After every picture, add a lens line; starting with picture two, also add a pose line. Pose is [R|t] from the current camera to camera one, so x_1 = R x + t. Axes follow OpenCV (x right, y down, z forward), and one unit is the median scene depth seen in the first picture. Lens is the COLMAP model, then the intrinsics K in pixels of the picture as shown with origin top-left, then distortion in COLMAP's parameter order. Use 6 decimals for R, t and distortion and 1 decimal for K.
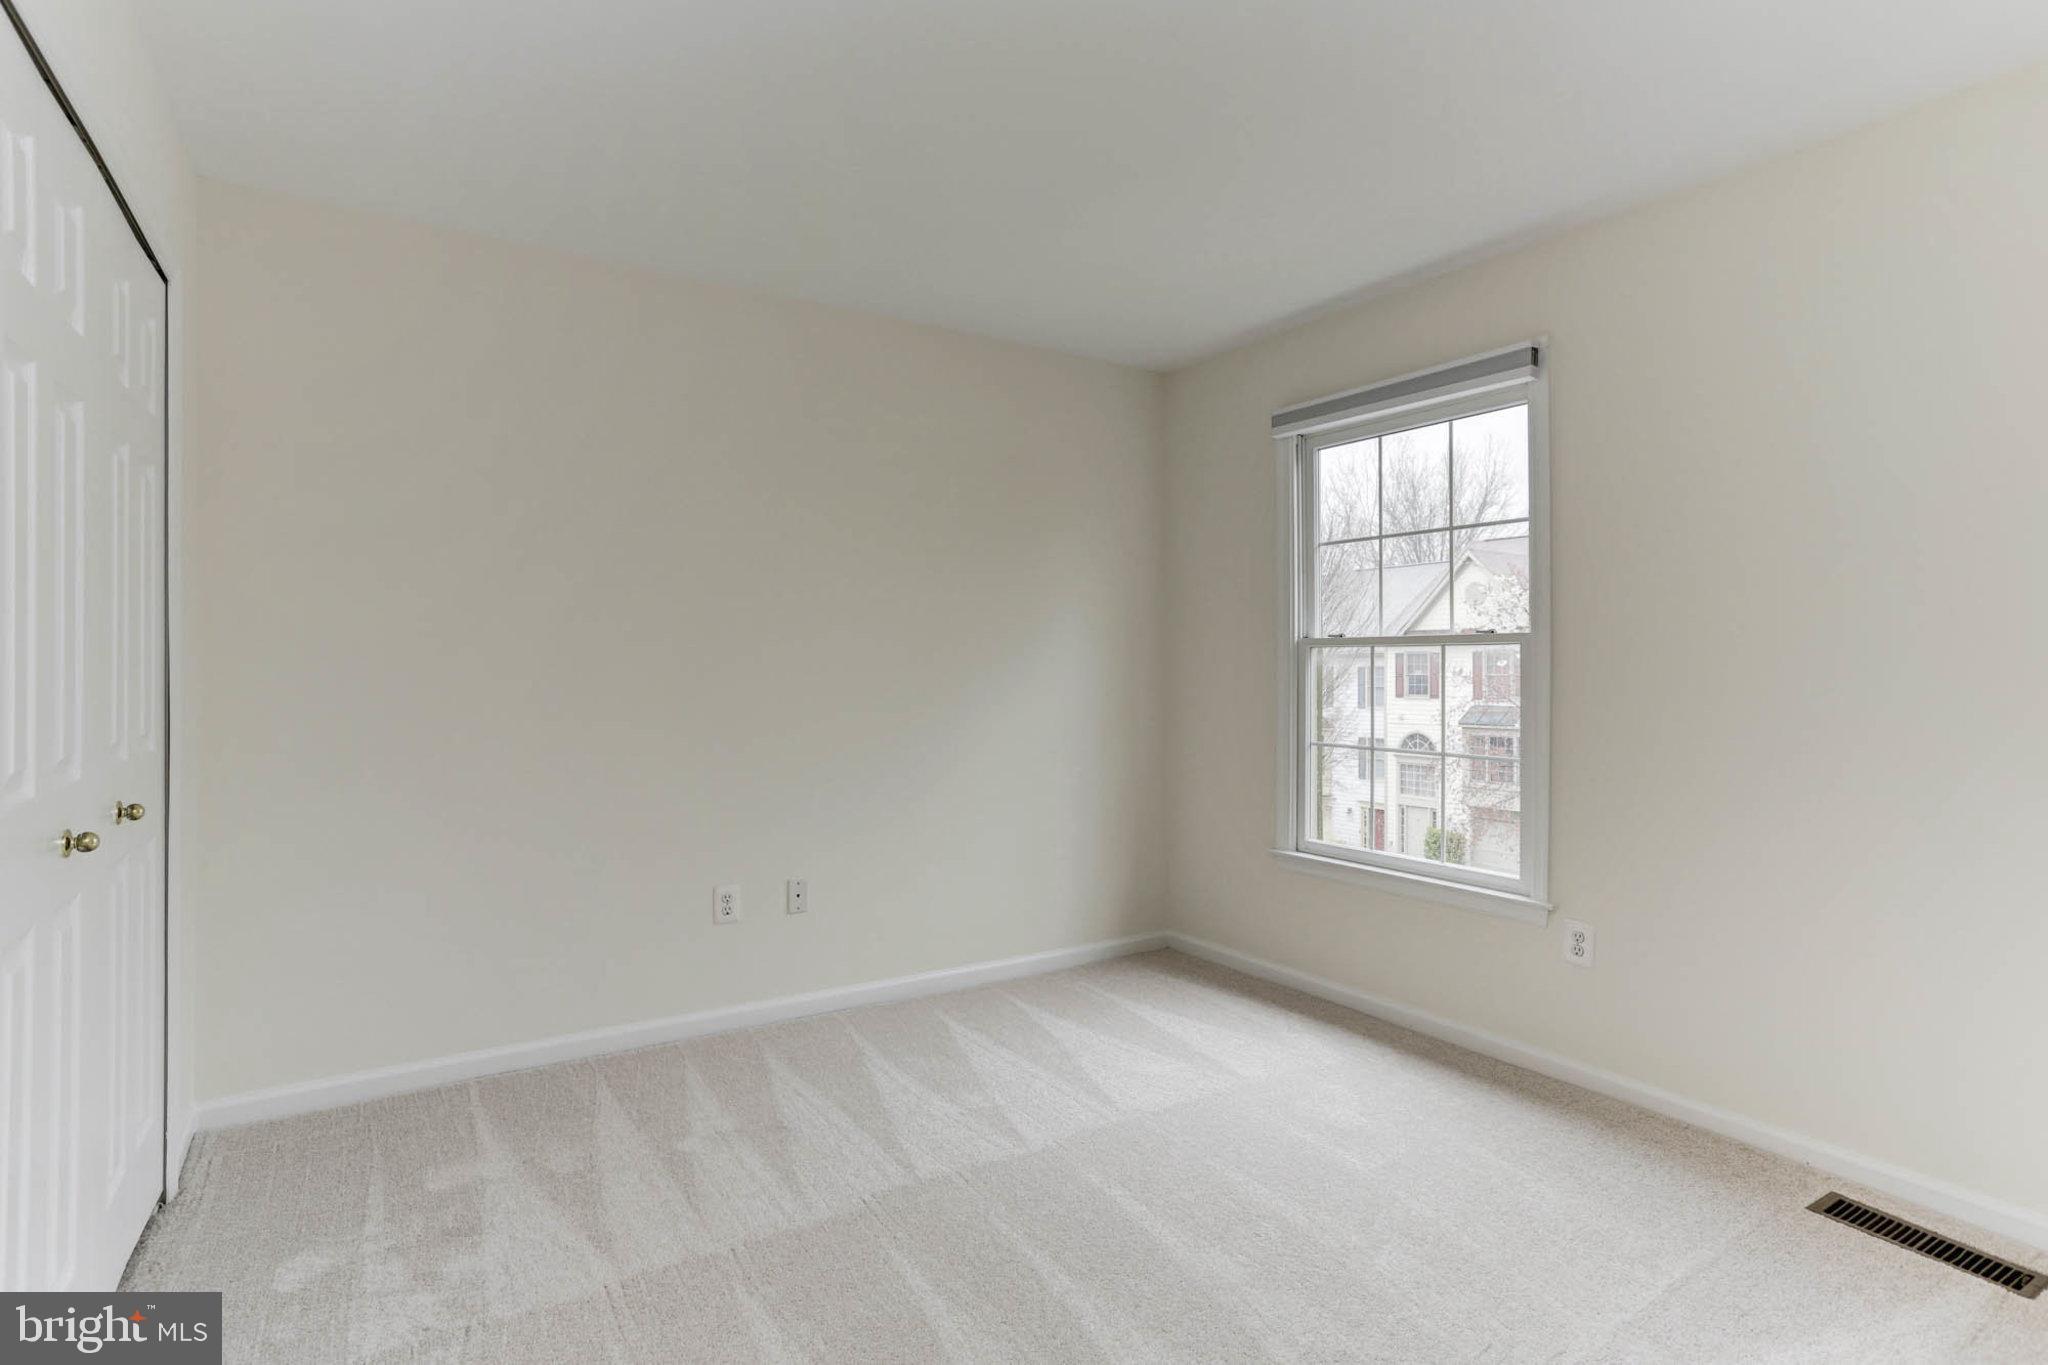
lens RADIAL K [[1004.8, 0, 1014.4], [0, 1004.8, 669.9], [0, 0, 1]] dist [-0.036039, 0.023899]
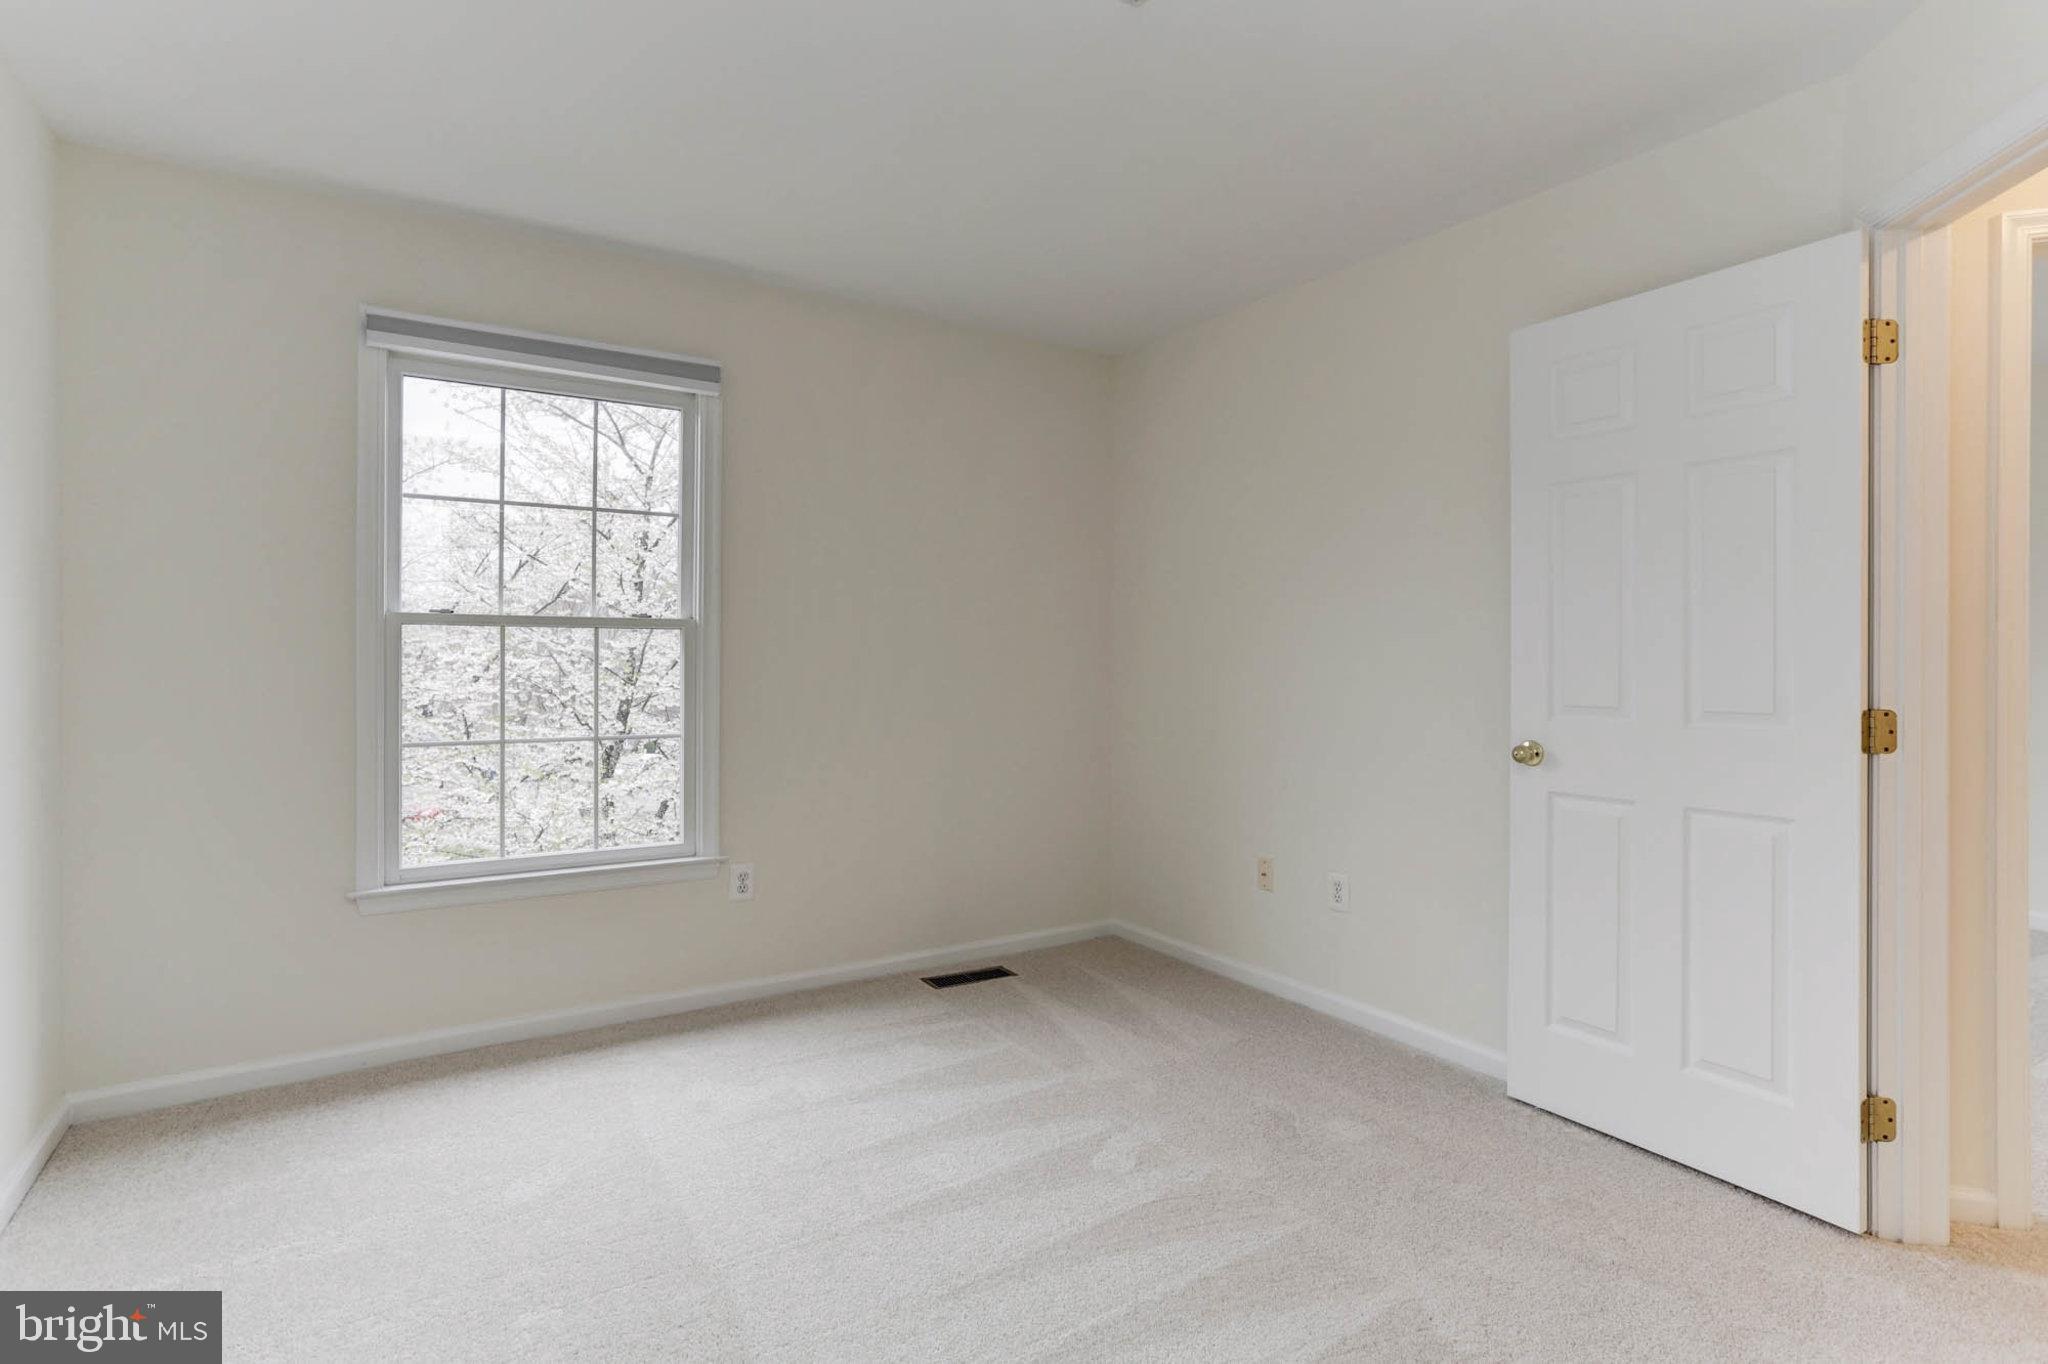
lens RADIAL K [[1004.8, 0, 1022.0], [0, 1004.8, 667.5], [0, 0, 1]] dist [-0.036039, 0.023899]
pose [[0.017342, -0.014529, 0.999744, -0.530699], [0.000801, 0.999894, 0.014518, 0.000751], [-0.999849, 0.000549, 0.017352, 0.550362]]
